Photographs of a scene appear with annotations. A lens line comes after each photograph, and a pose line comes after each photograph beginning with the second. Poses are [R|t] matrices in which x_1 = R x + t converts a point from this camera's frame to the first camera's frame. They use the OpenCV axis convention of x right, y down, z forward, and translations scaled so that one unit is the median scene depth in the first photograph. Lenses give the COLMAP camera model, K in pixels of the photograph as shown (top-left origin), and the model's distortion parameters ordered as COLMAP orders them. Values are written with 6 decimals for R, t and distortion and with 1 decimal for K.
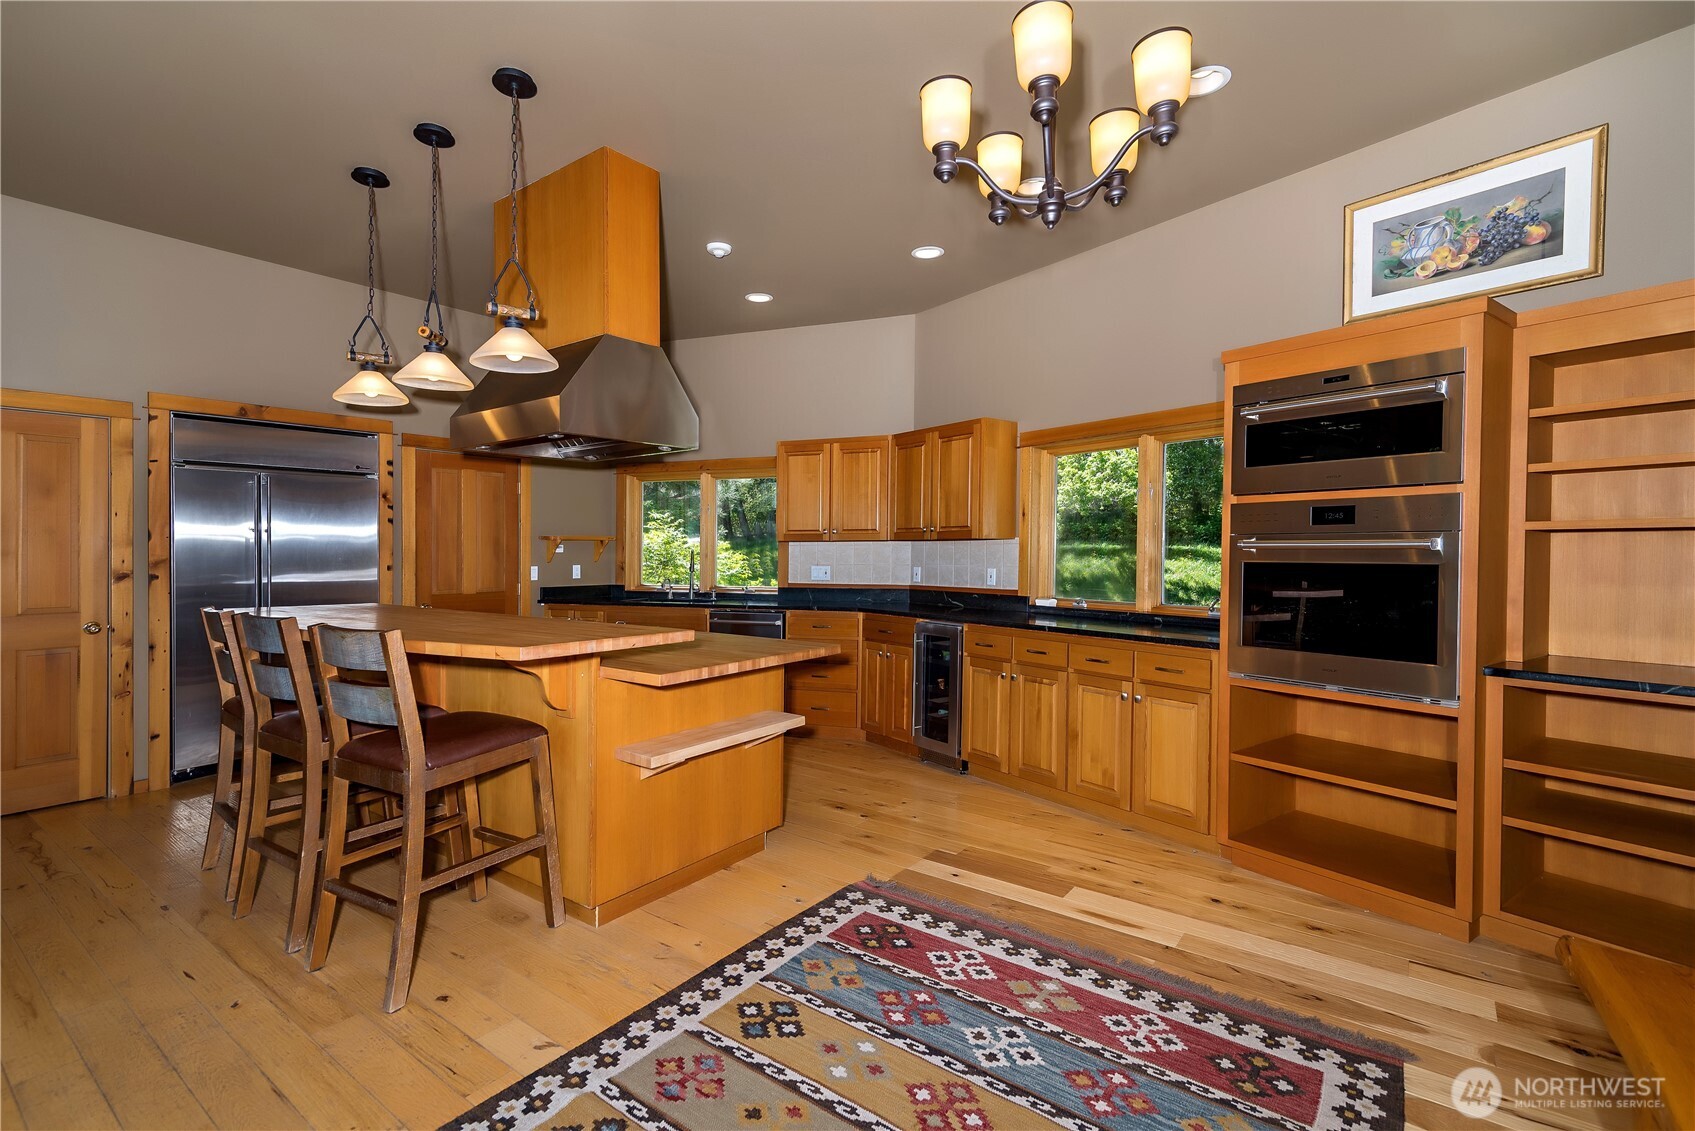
lens RADIAL K [[772.9, 0, 847.5], [0, 772.9, 565.5], [0, 0, 1]] dist [0.017689, -0.000277]
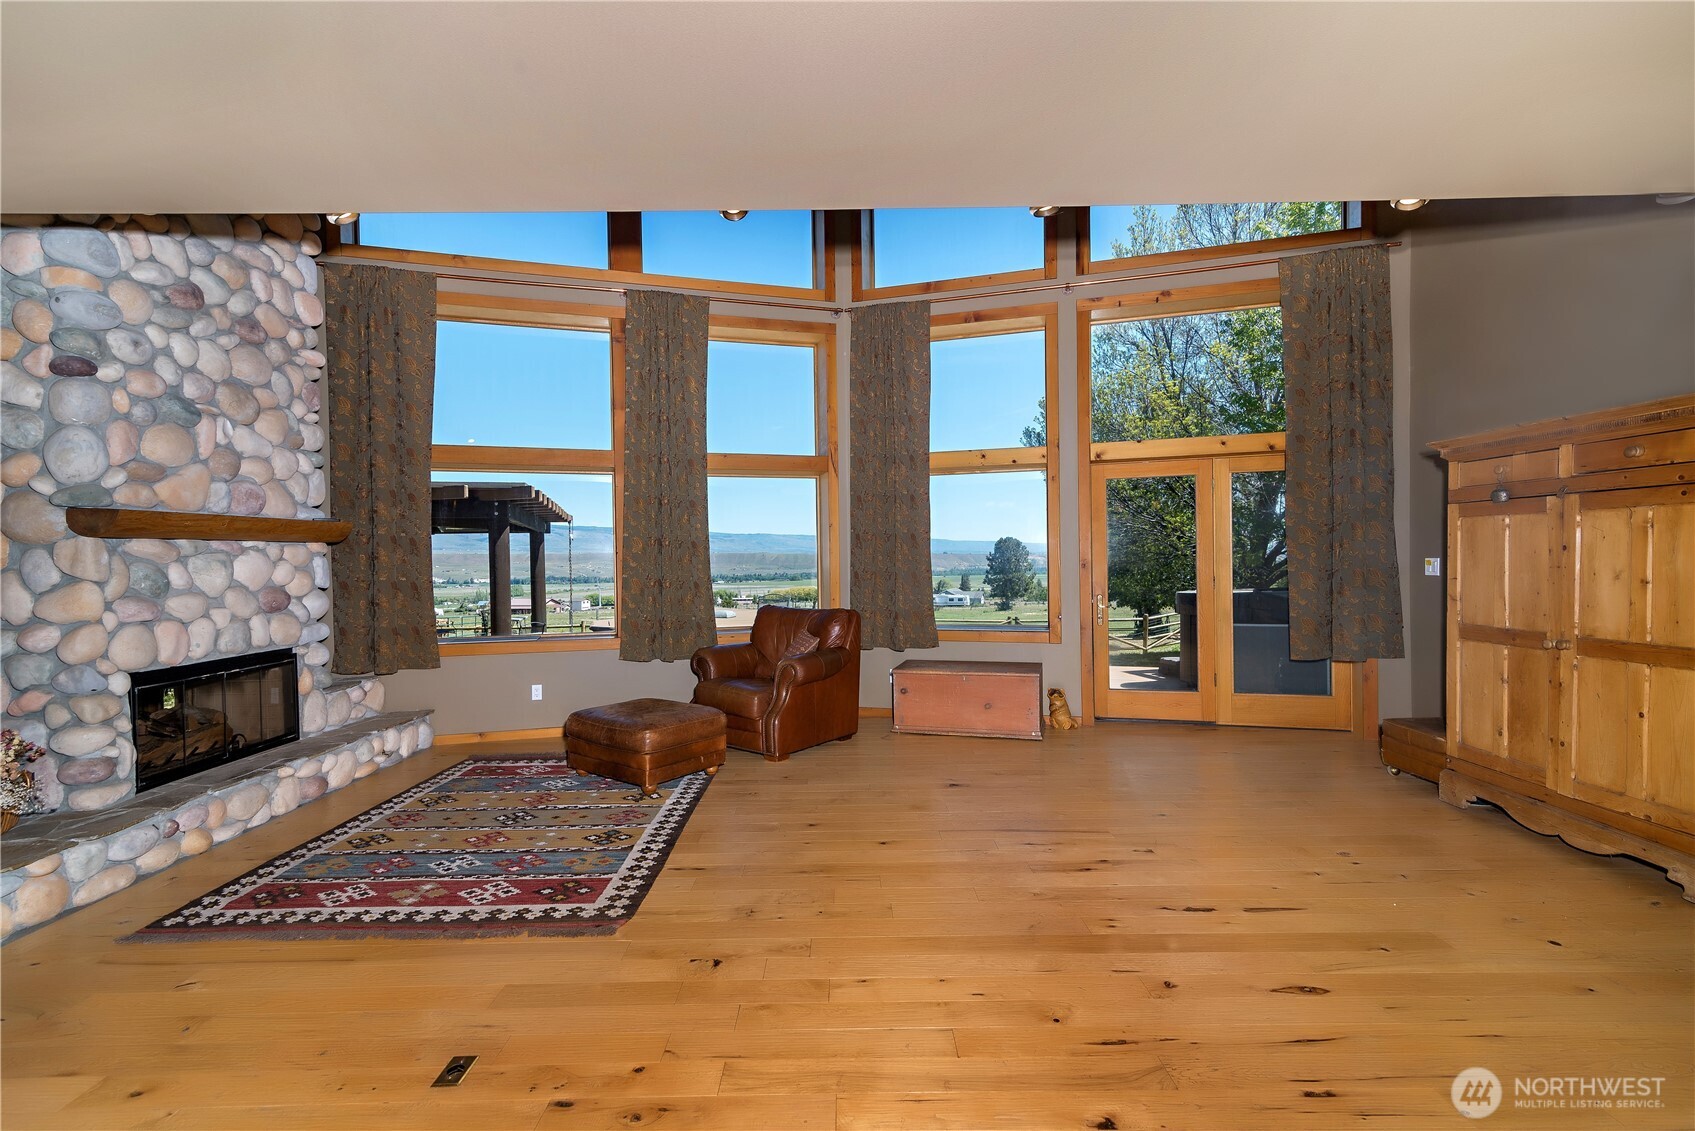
lens RADIAL K [[772.9, 0, 847.5], [0, 772.9, 565.5], [0, 0, 1]] dist [0.017689, -0.000277]
pose [[-0.802173, 0.020240, -0.596749, 0.360150], [0.005712, 0.999640, 0.026226, -0.033518], [0.597064, 0.017629, -0.802000, 2.010745]]
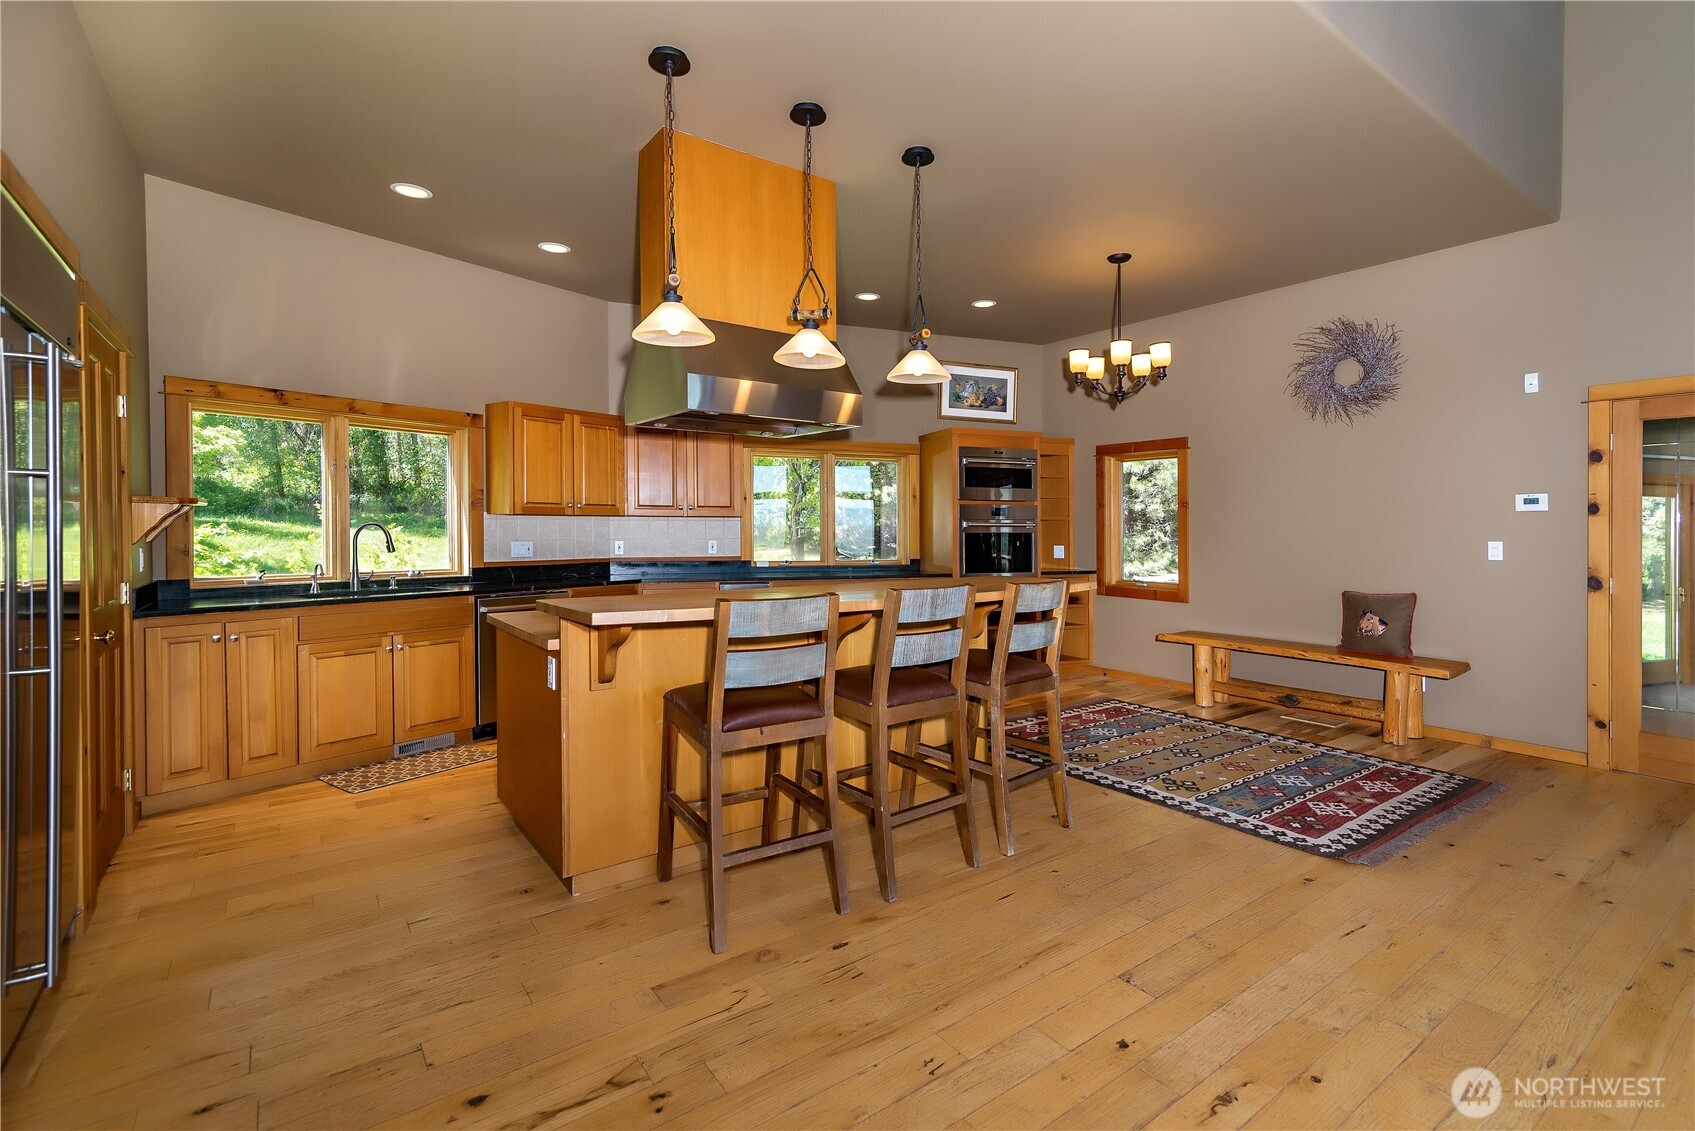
lens RADIAL K [[772.9, 0, 847.5], [0, 772.9, 565.5], [0, 0, 1]] dist [0.017689, -0.000277]
pose [[0.292405, -0.046383, 0.955169, -1.682326], [0.012104, 0.998923, 0.044803, -0.016339], [-0.956218, -0.001539, 0.292651, 0.758815]]
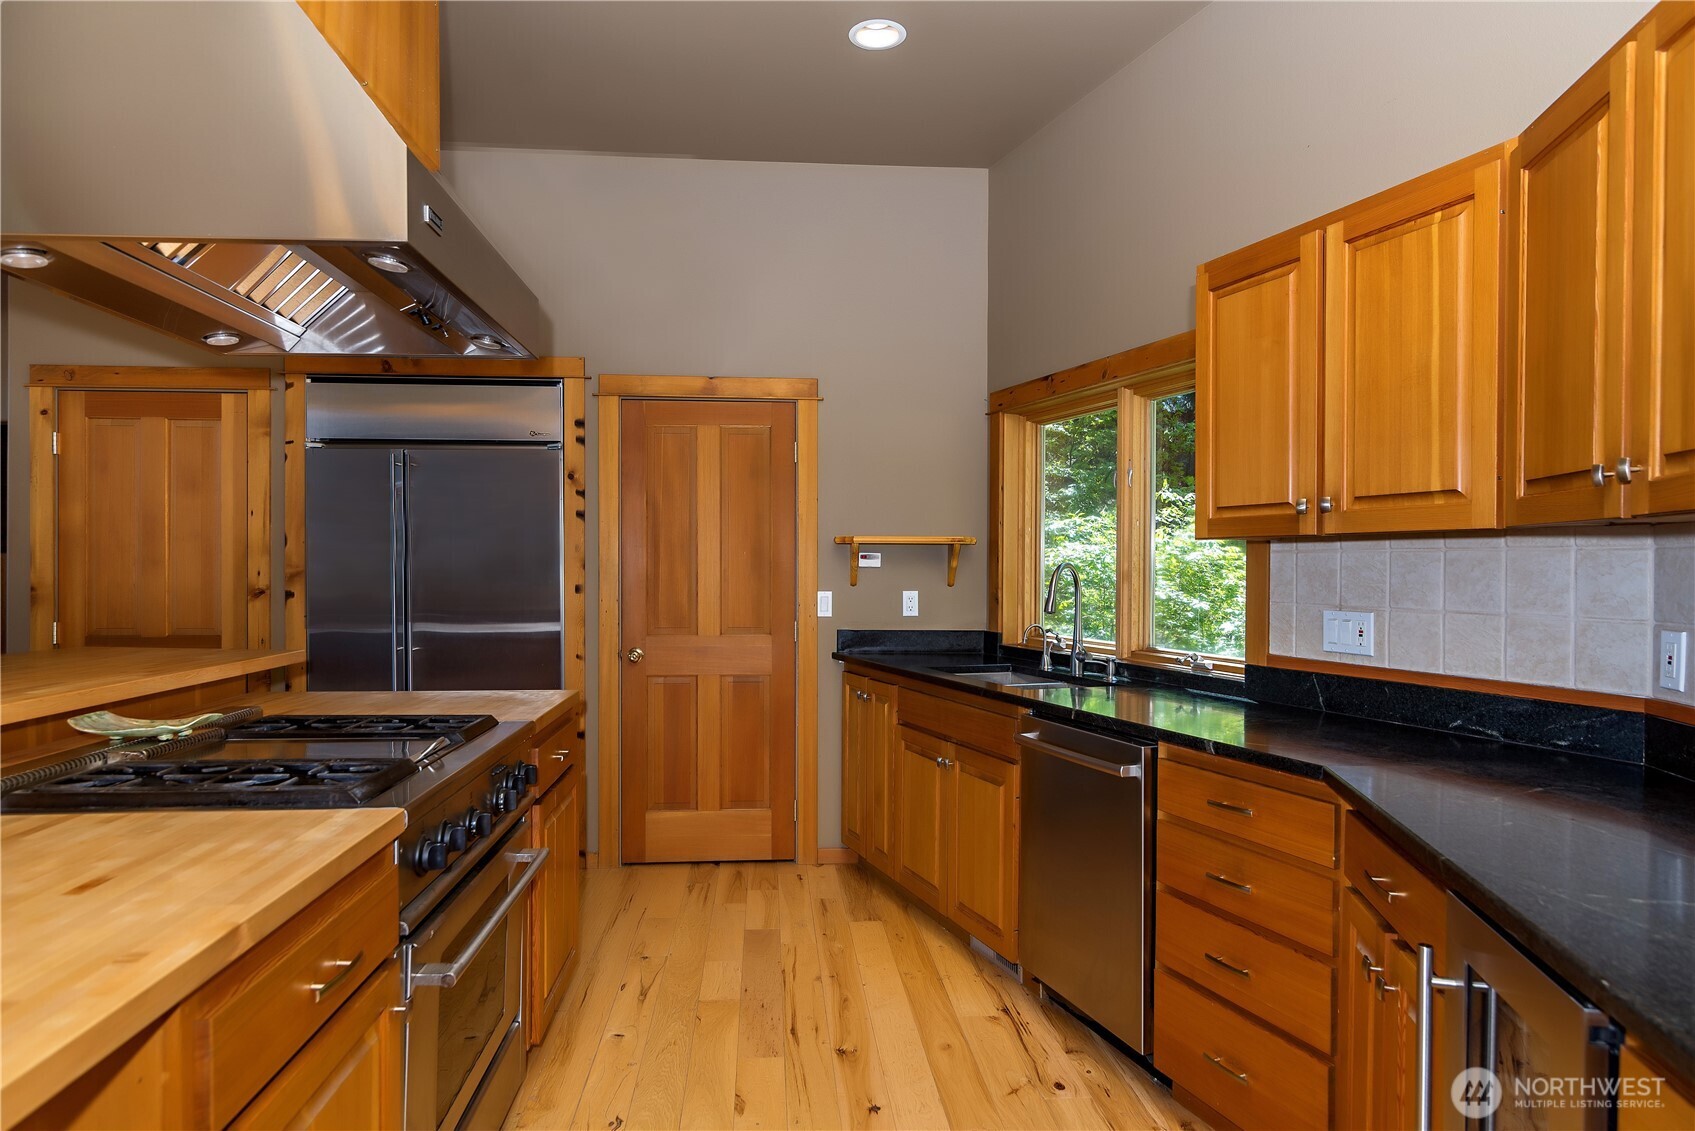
lens RADIAL K [[1016.6, 0, 847.5], [0, 1016.6, 565.5], [0, 0, 1]] dist [0.044867, 0.000433]
pose [[0.652240, 0.006689, -0.757983, 0.339810], [-0.021148, 0.999732, -0.009375, -0.023368], [0.757718, 0.022144, 0.652207, 1.140812]]
